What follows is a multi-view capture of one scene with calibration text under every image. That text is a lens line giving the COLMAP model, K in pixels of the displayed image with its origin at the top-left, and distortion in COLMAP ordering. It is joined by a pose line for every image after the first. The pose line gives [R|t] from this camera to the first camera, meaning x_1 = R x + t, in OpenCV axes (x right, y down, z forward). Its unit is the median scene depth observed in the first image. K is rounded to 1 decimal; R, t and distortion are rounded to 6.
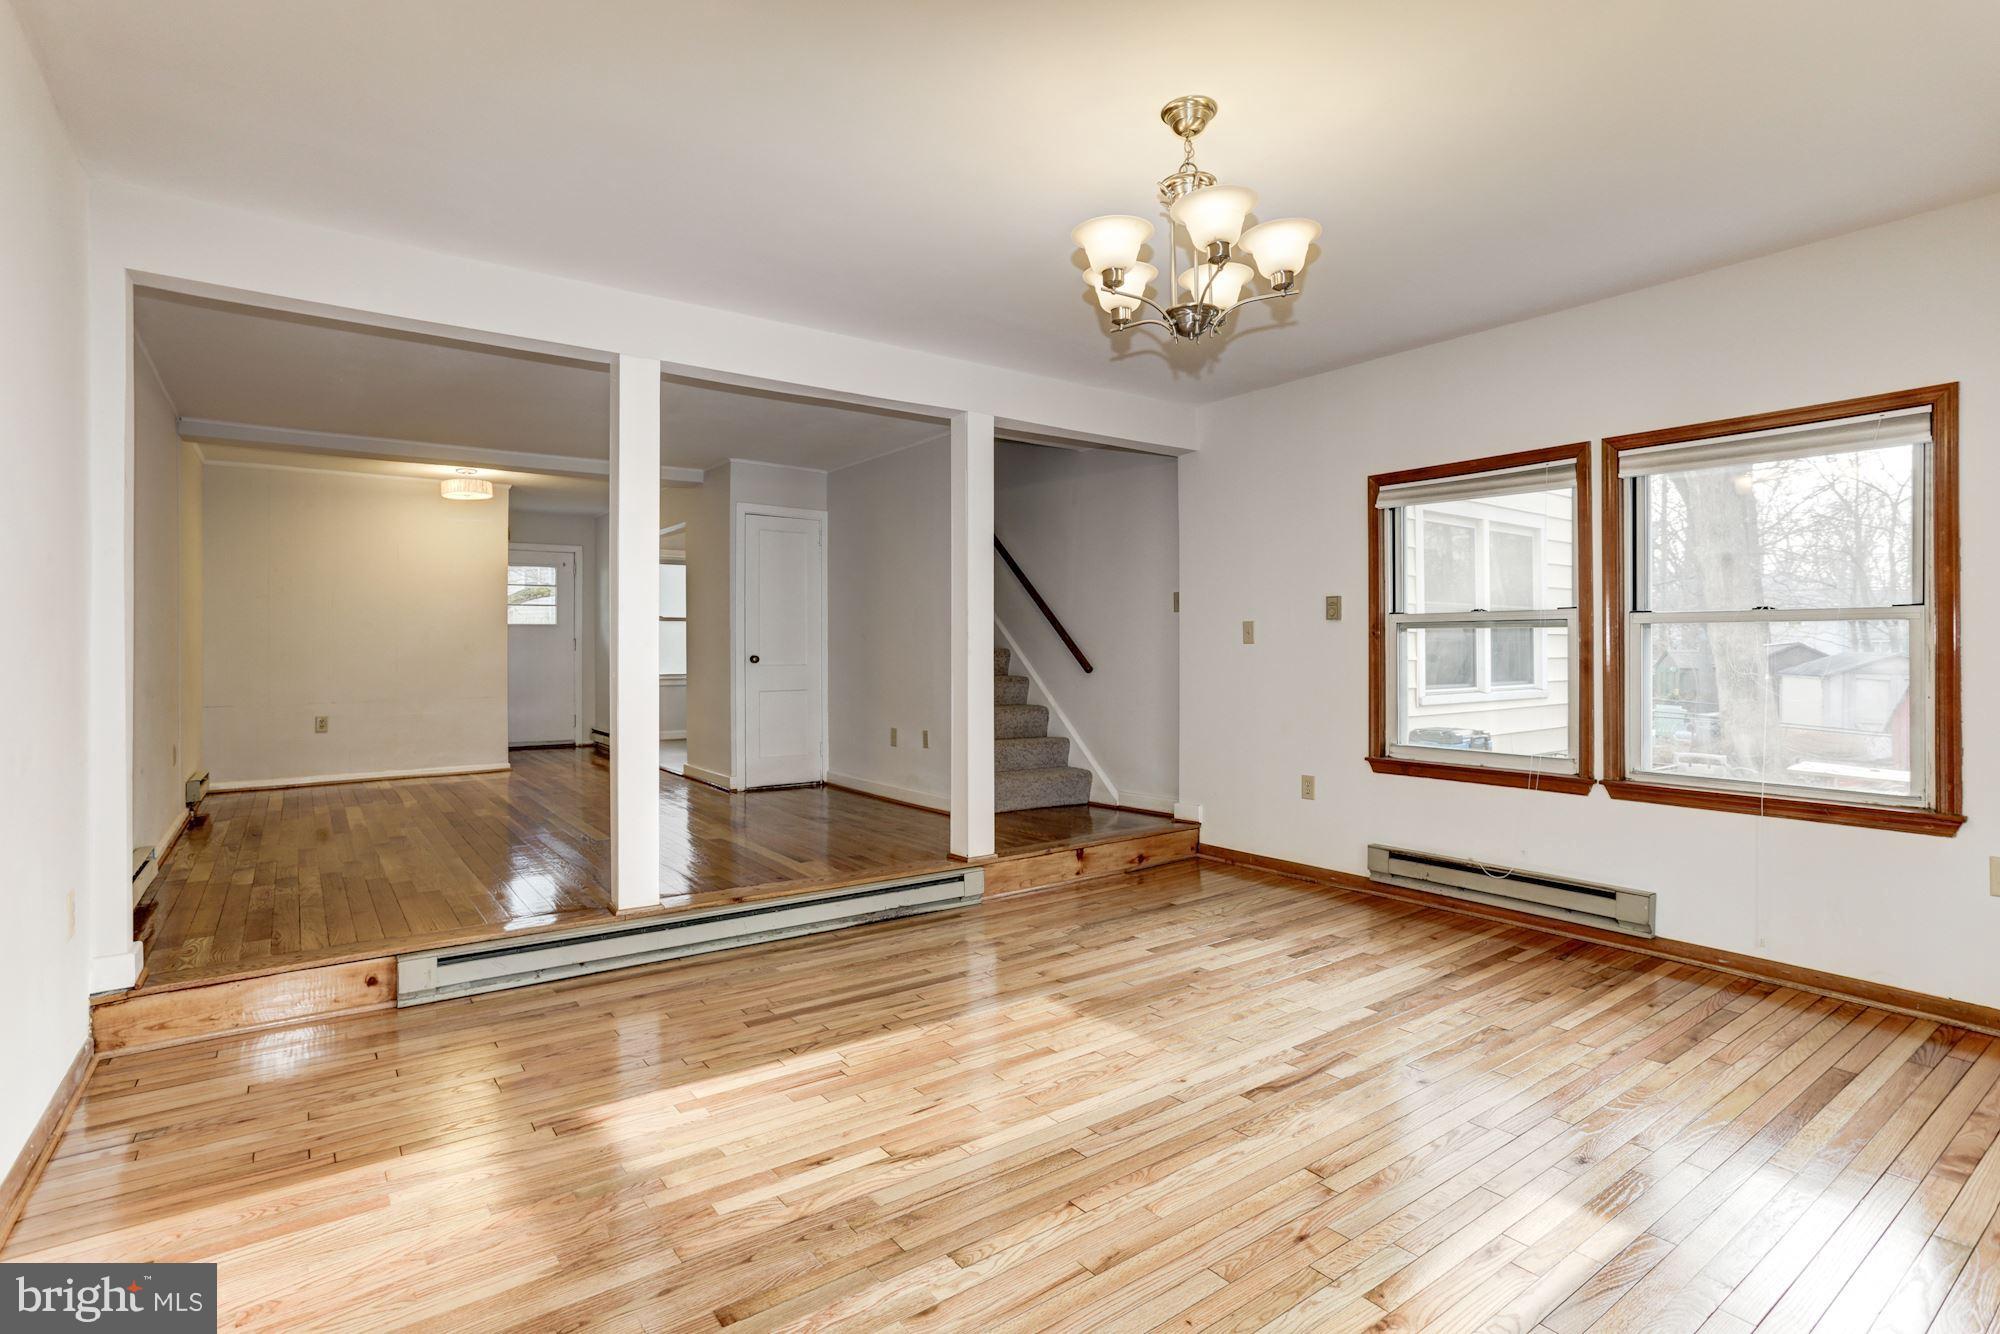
lens RADIAL K [[959.5, 0, 967.5], [0, 959.5, 639.7], [0, 0, 1]] dist [-0.016031, 0.000469]
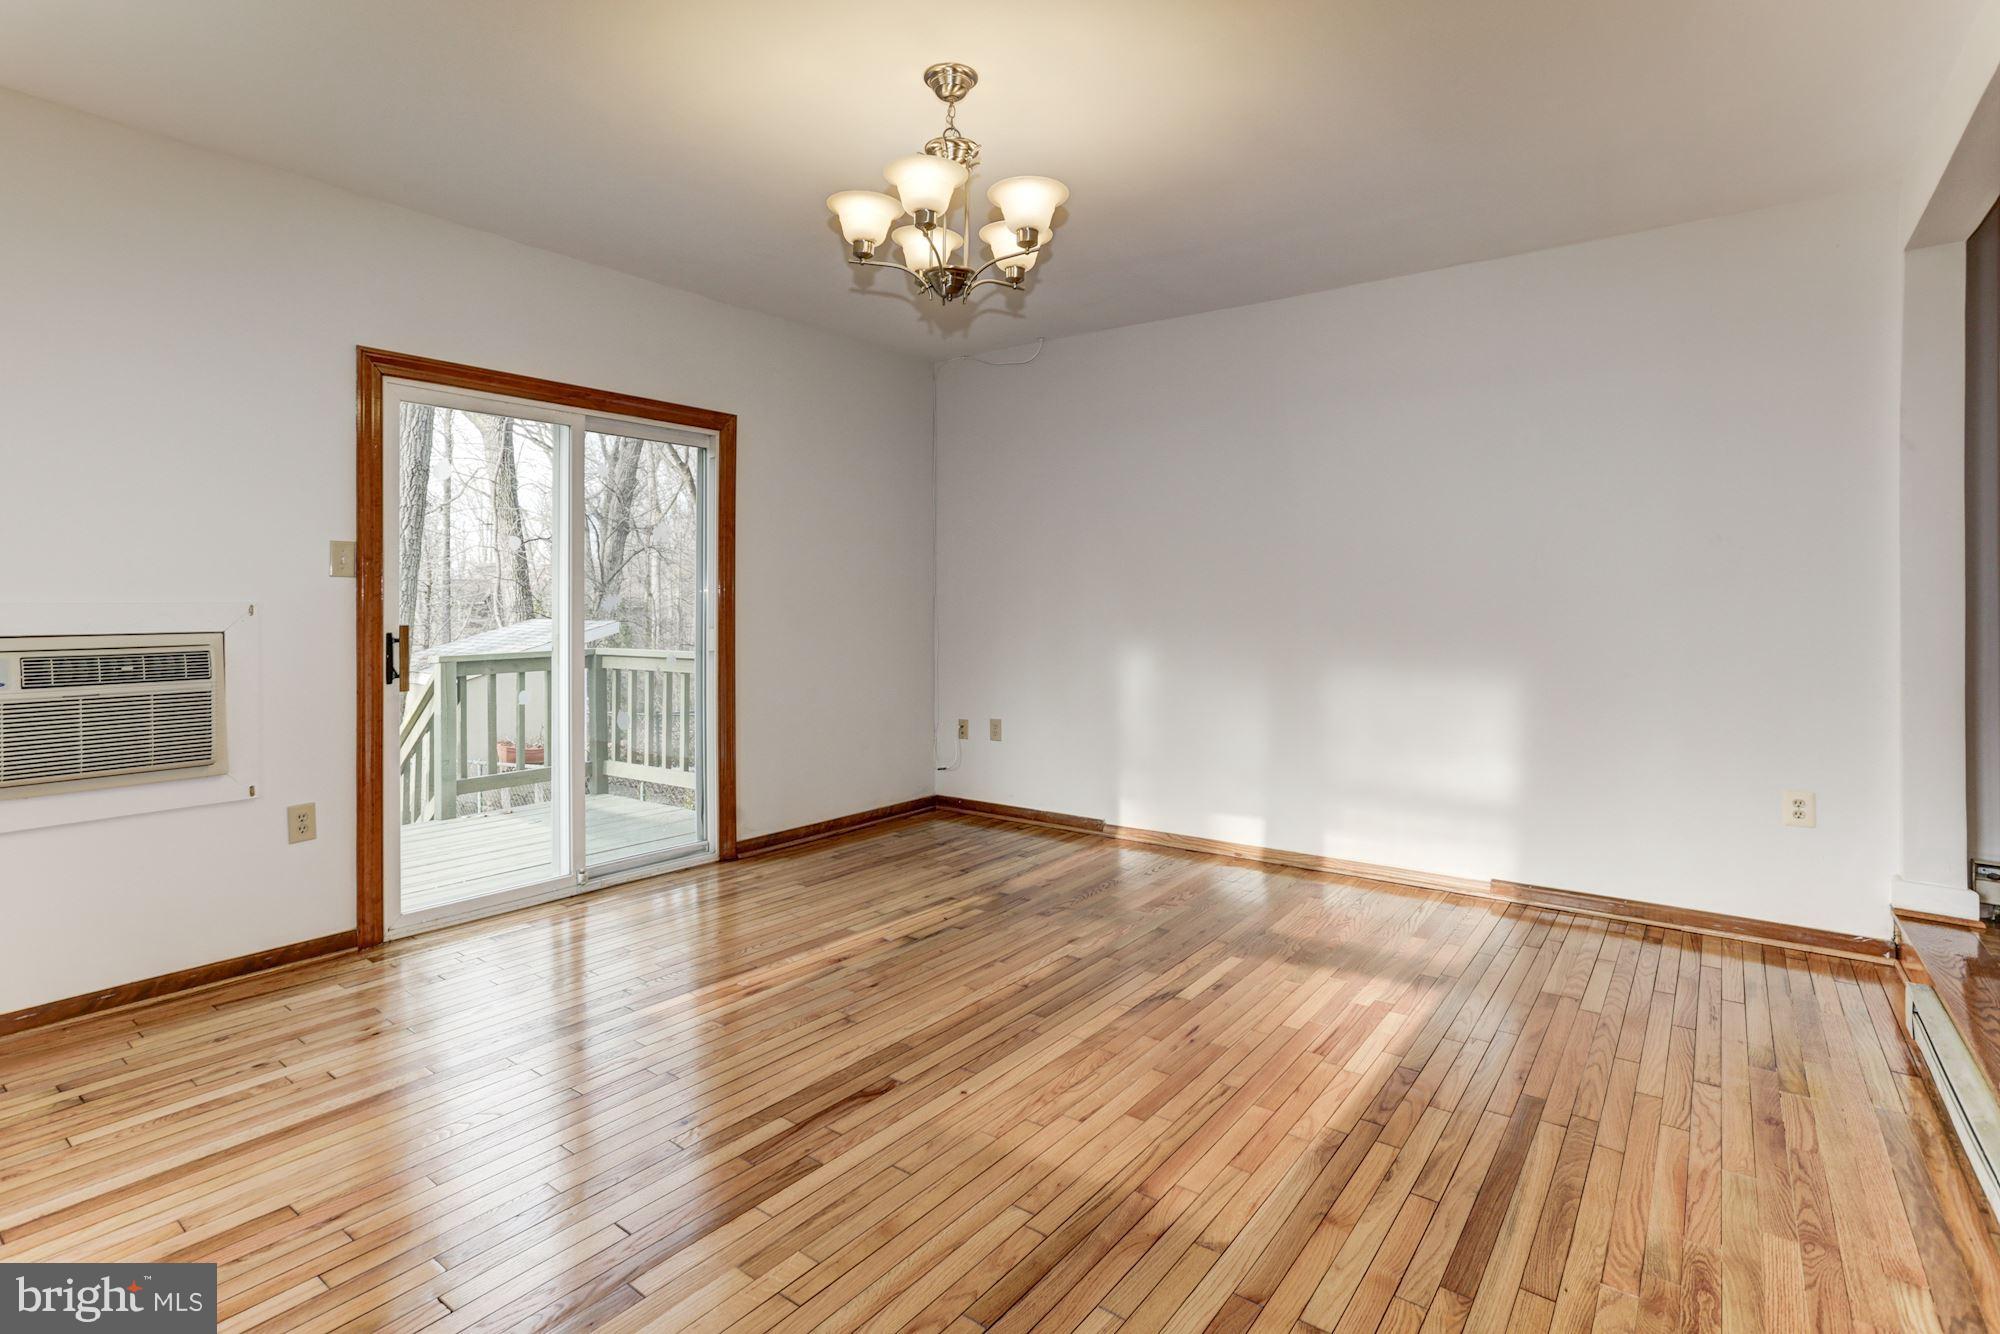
lens RADIAL K [[994.0, 0, 980.7], [0, 994.0, 613.0], [0, 0, 1]] dist [-0.057637, 0.039559]
pose [[-0.954778, 0.007885, -0.297217, 0.336773], [0.009013, 0.999956, -0.002427, 0.017158], [0.297185, -0.004996, -0.954807, 1.324850]]
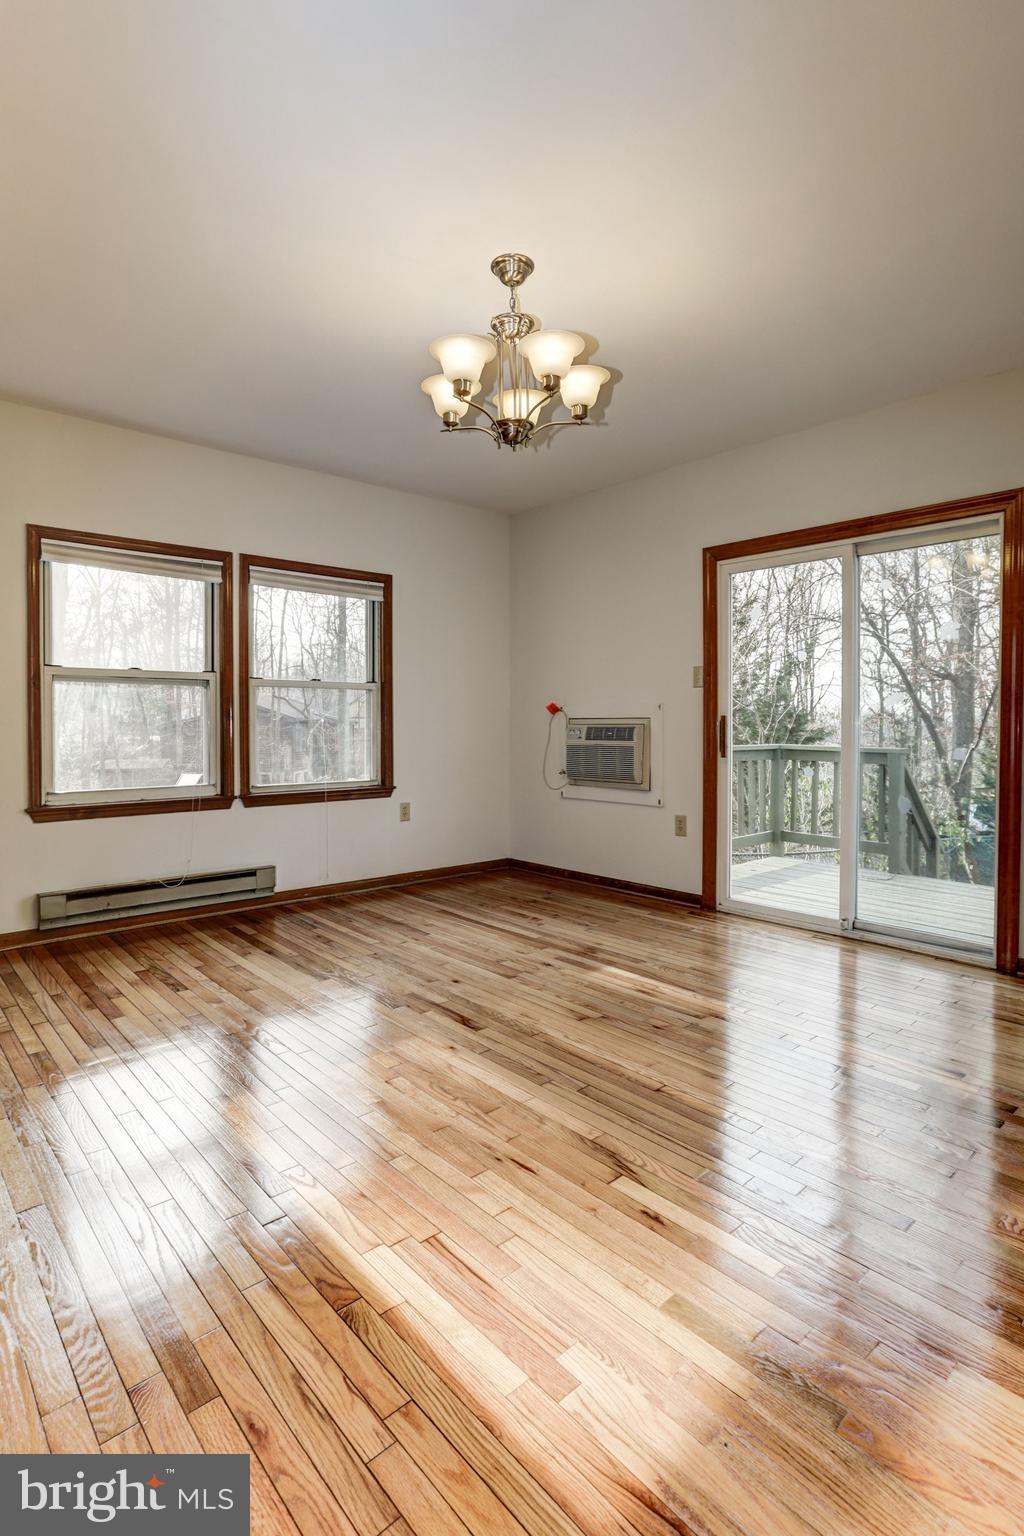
lens RADIAL K [[783.0, 0, 513.6], [0, 783.0, 737.9], [0, 0, 1]] dist [-0.052508, 0.040798]
pose [[-0.111795, -0.017845, 0.993571, -0.530393], [-0.010362, 0.999805, 0.016791, 0.038418], [-0.993677, -0.008419, -0.111958, 0.734495]]
